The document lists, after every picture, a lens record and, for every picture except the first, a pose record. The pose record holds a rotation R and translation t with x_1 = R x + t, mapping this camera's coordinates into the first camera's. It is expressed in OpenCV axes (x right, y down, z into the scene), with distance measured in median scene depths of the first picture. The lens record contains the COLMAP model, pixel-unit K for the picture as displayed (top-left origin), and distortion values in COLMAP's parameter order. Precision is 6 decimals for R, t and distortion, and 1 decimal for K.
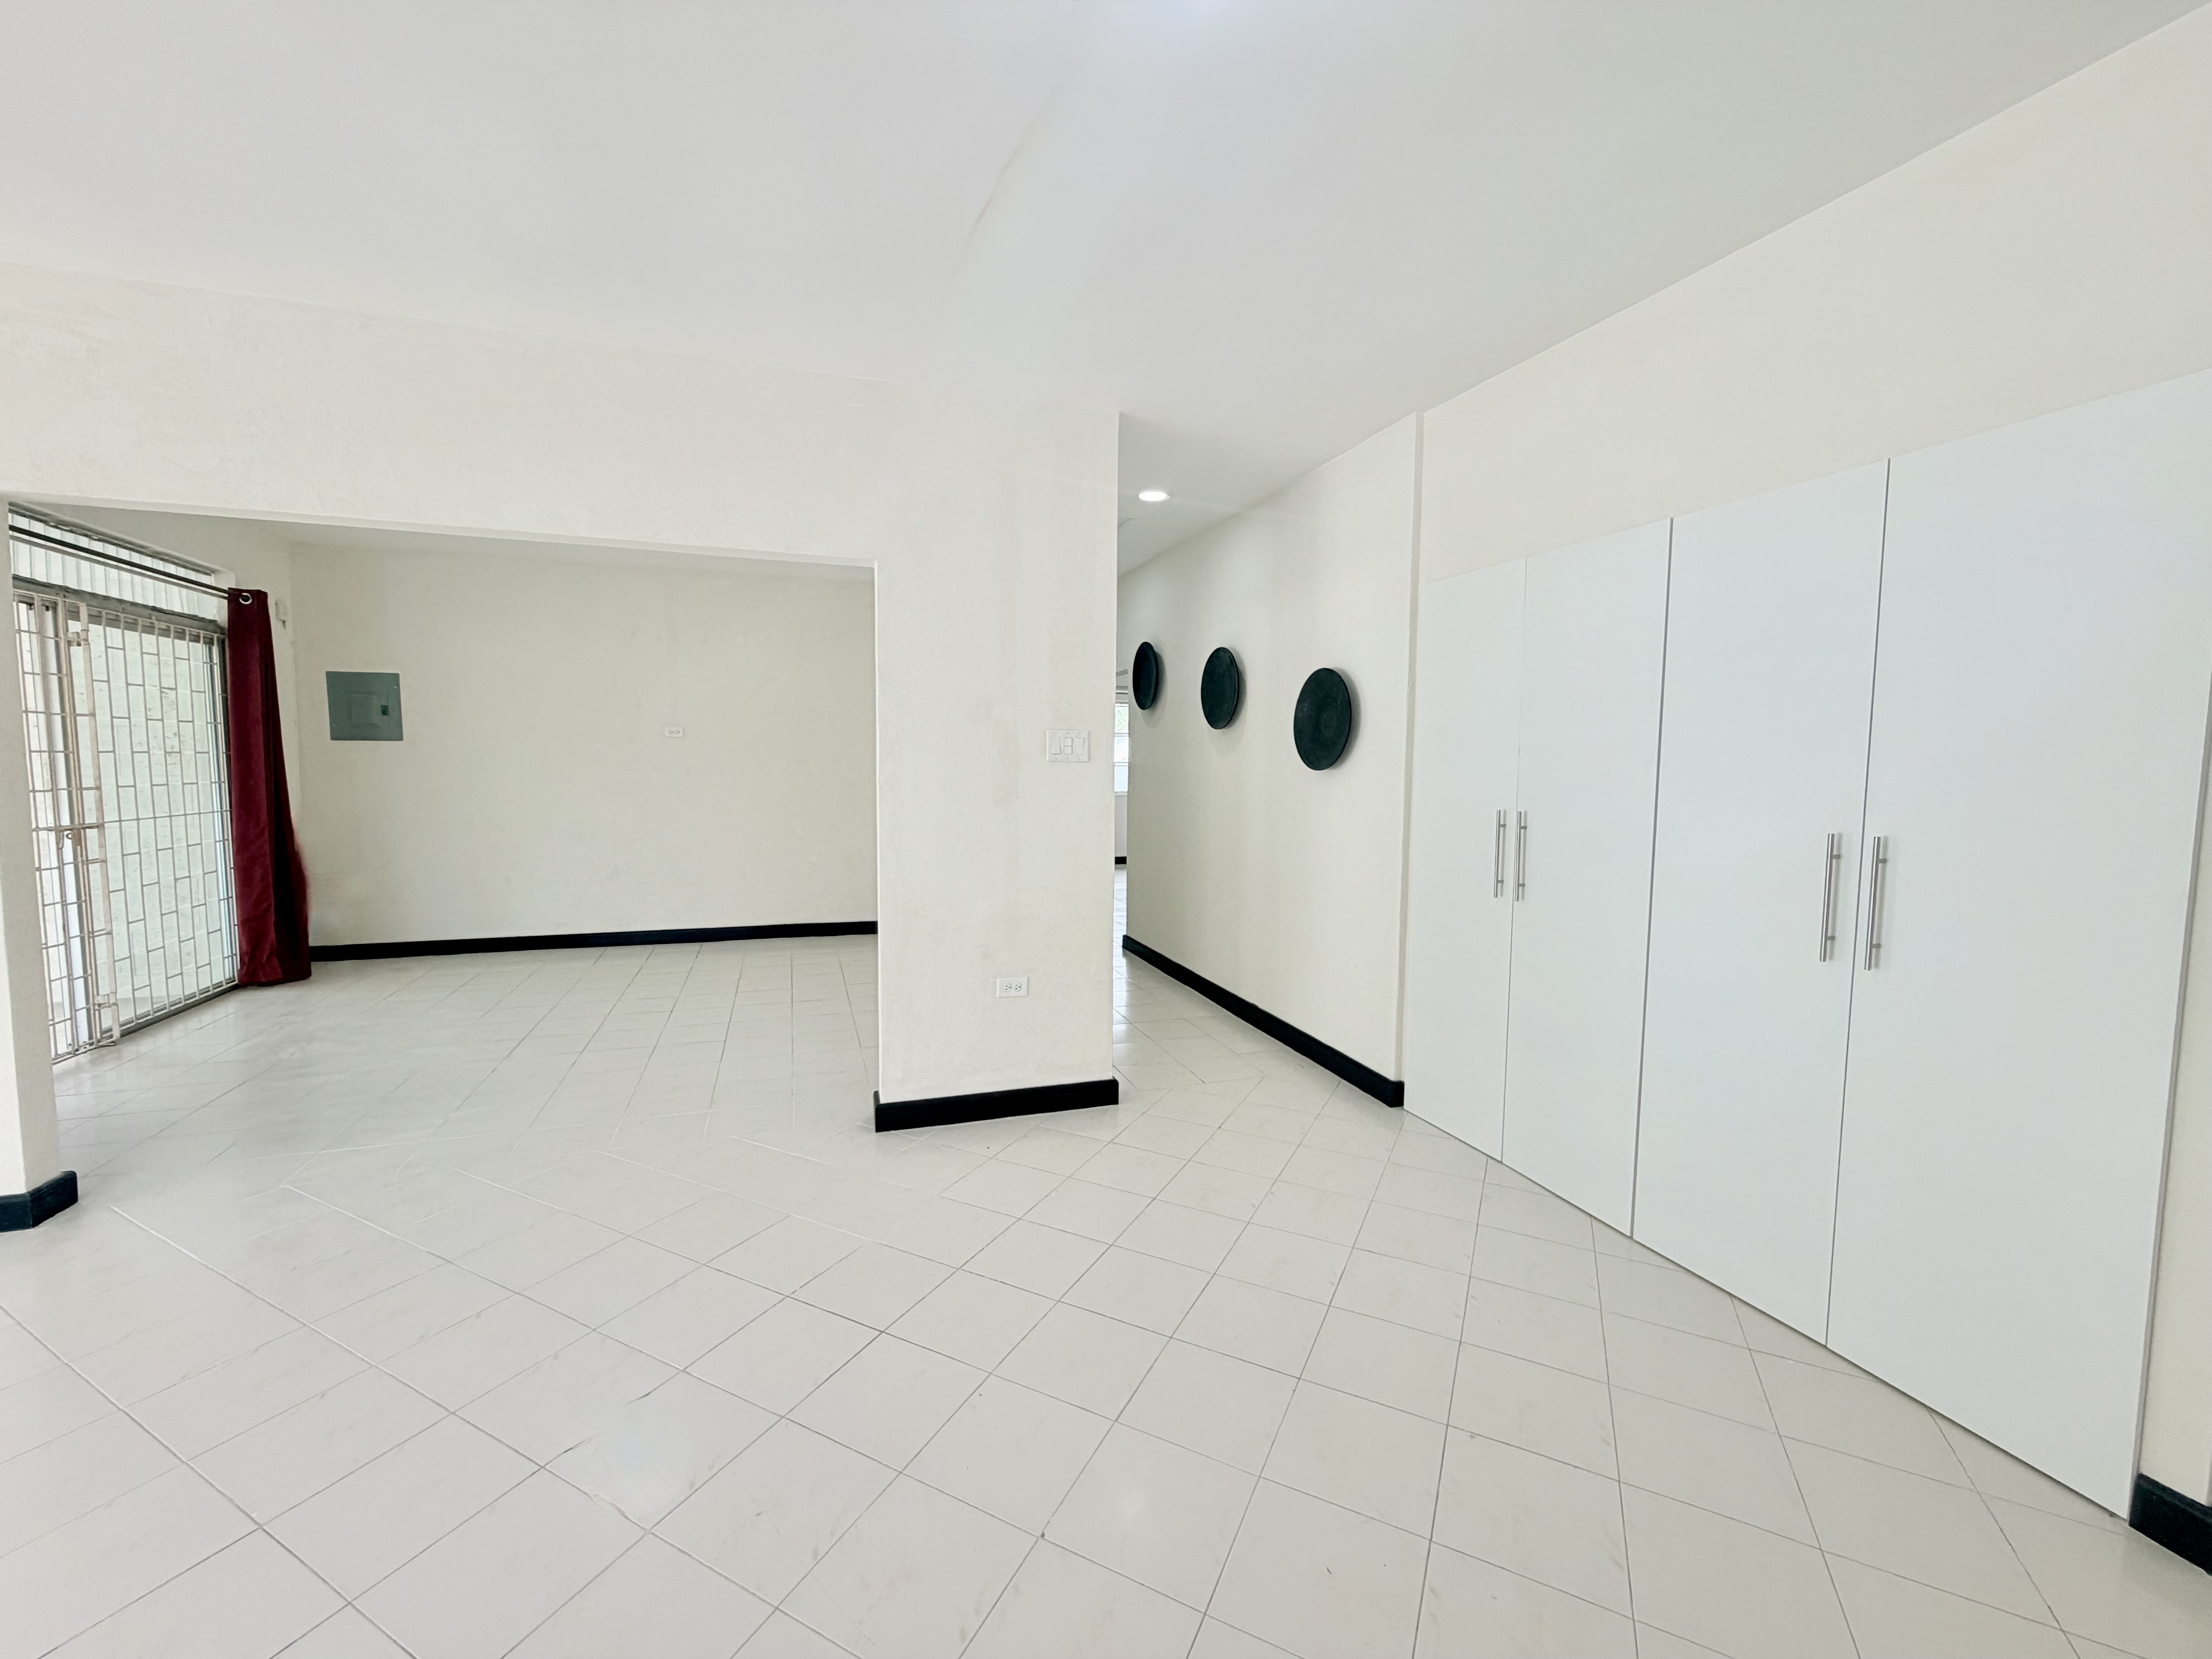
lens RADIAL K [[885.6, 0, 1106.1], [0, 885.6, 821.3], [0, 0, 1]] dist [-0.000316, 0.000154]
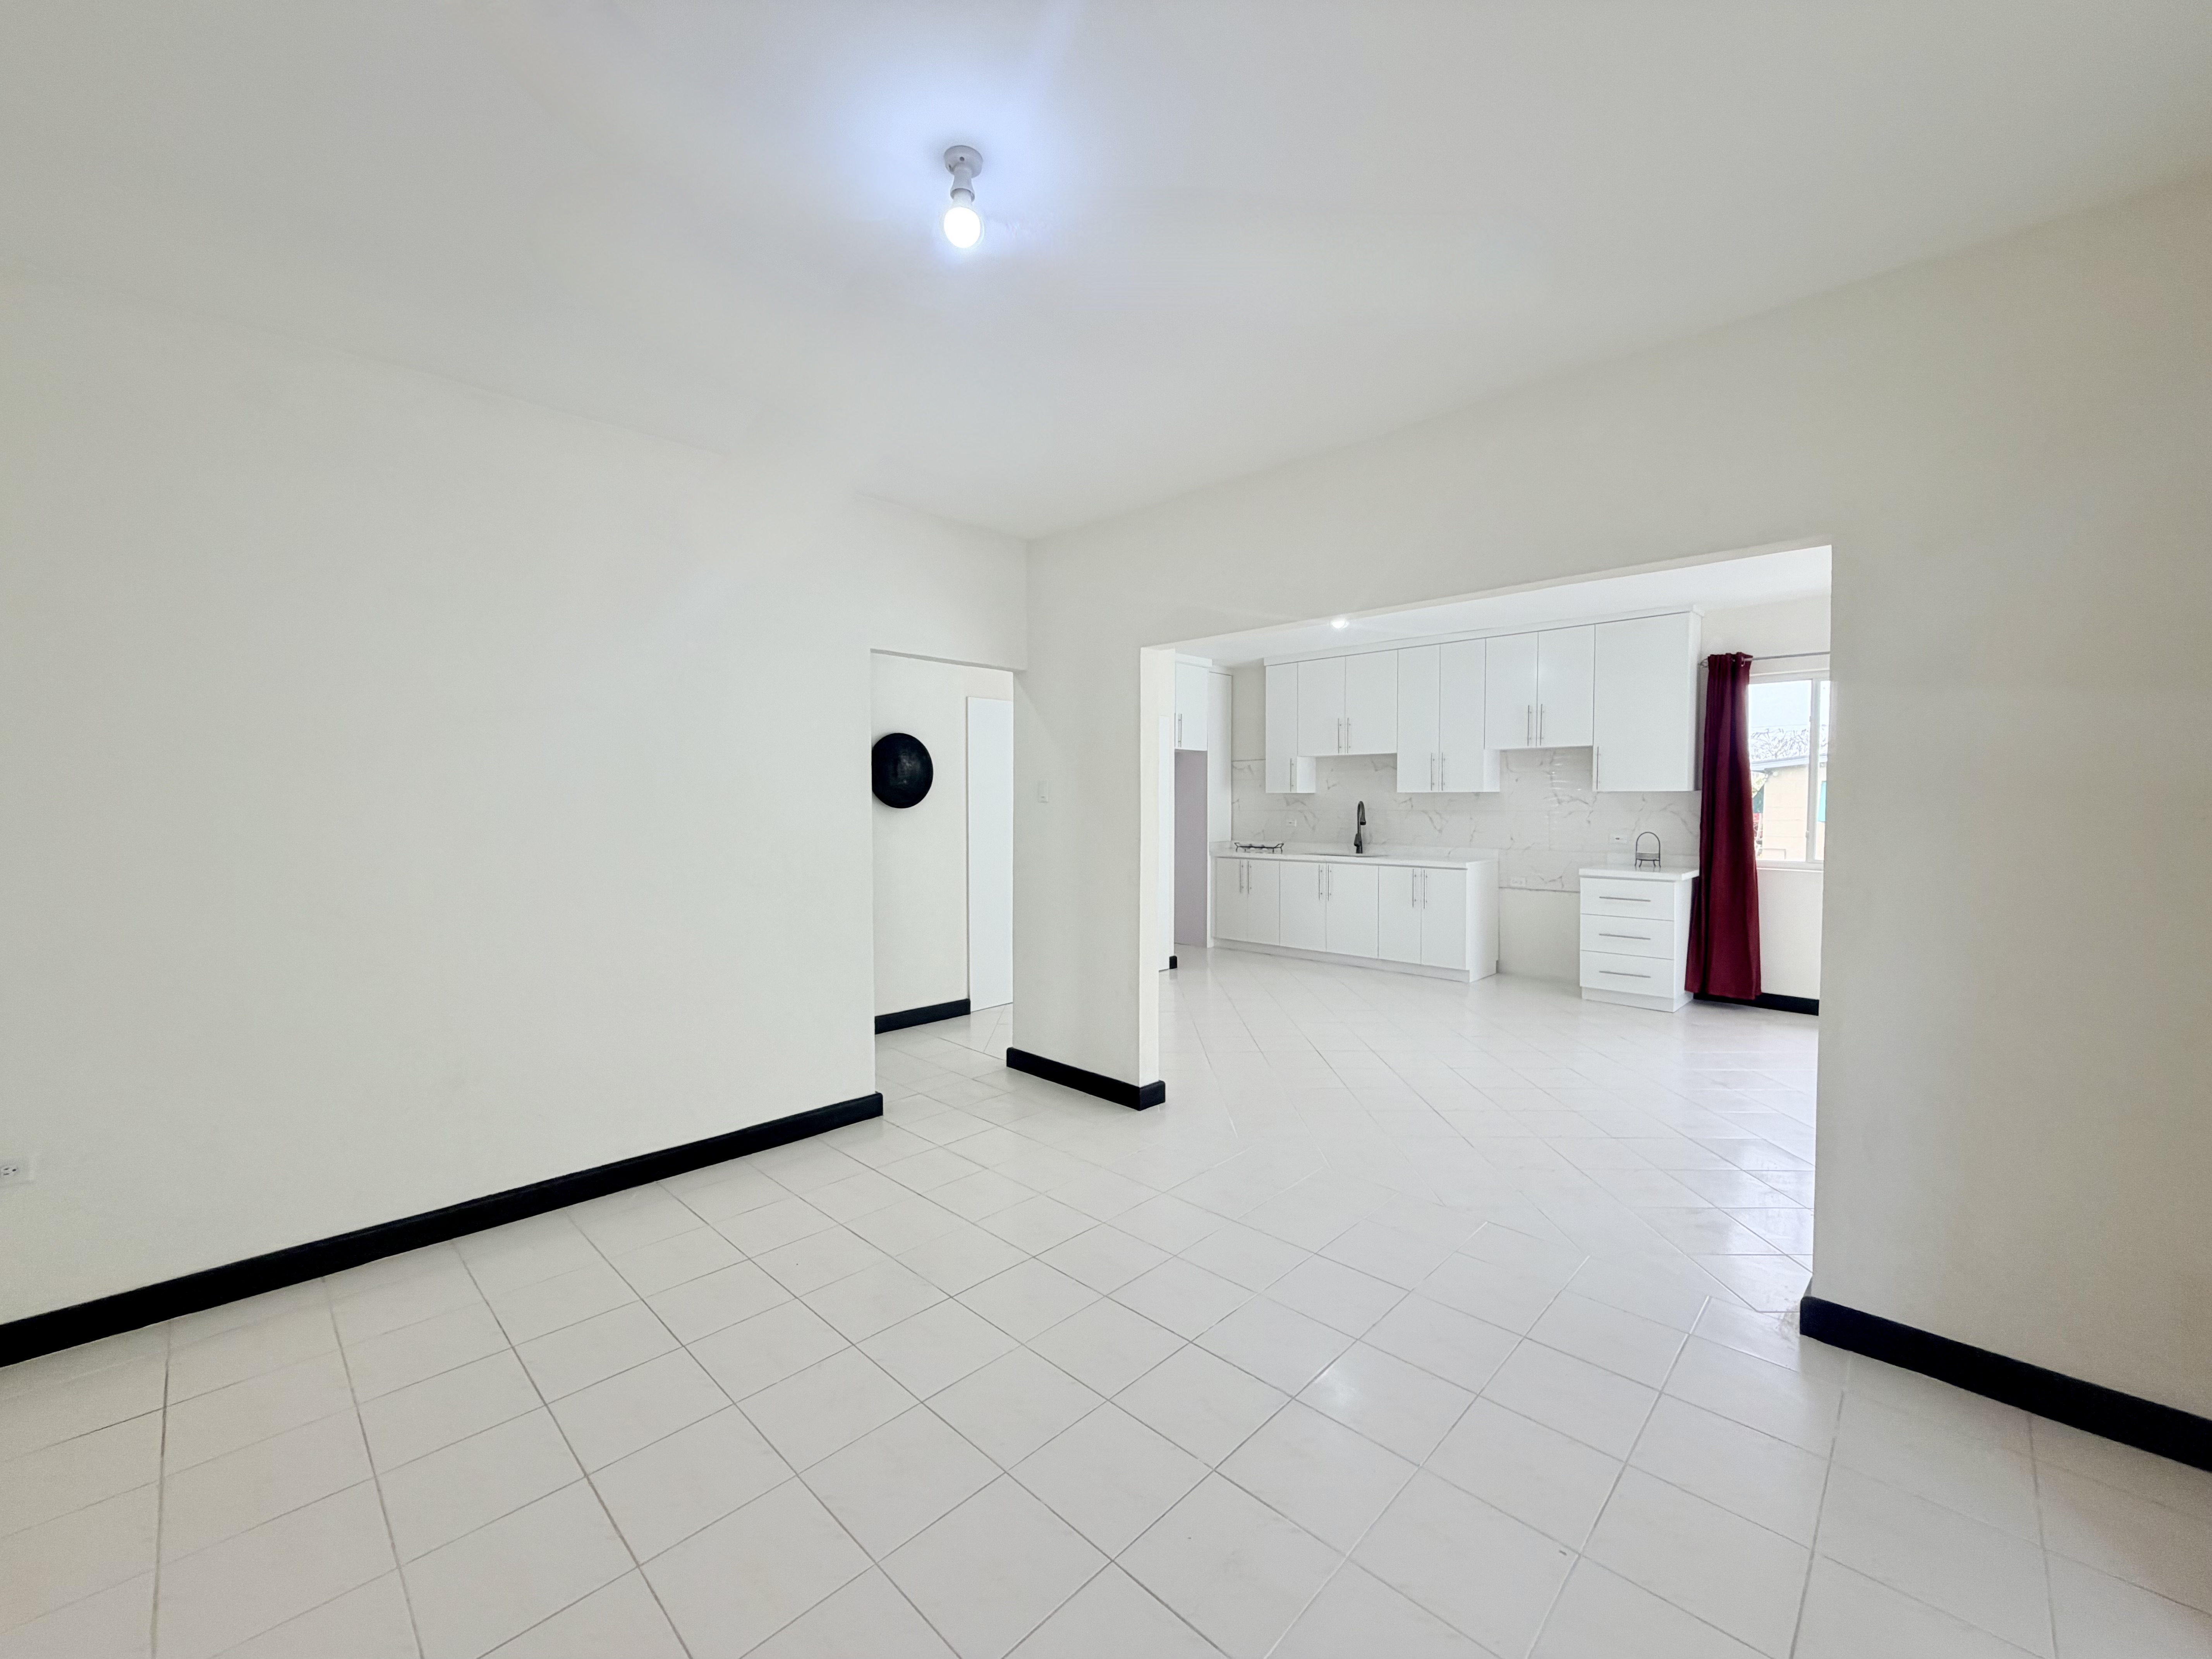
lens RADIAL K [[885.6, 0, 1112.3], [0, 885.6, 823.8], [0, 0, 1]] dist [-0.000316, 0.000154]
pose [[-0.449854, -0.037809, 0.892302, -1.329710], [0.058218, 0.995737, 0.071542, -0.136660], [-0.891203, 0.084132, -0.445735, 1.581032]]
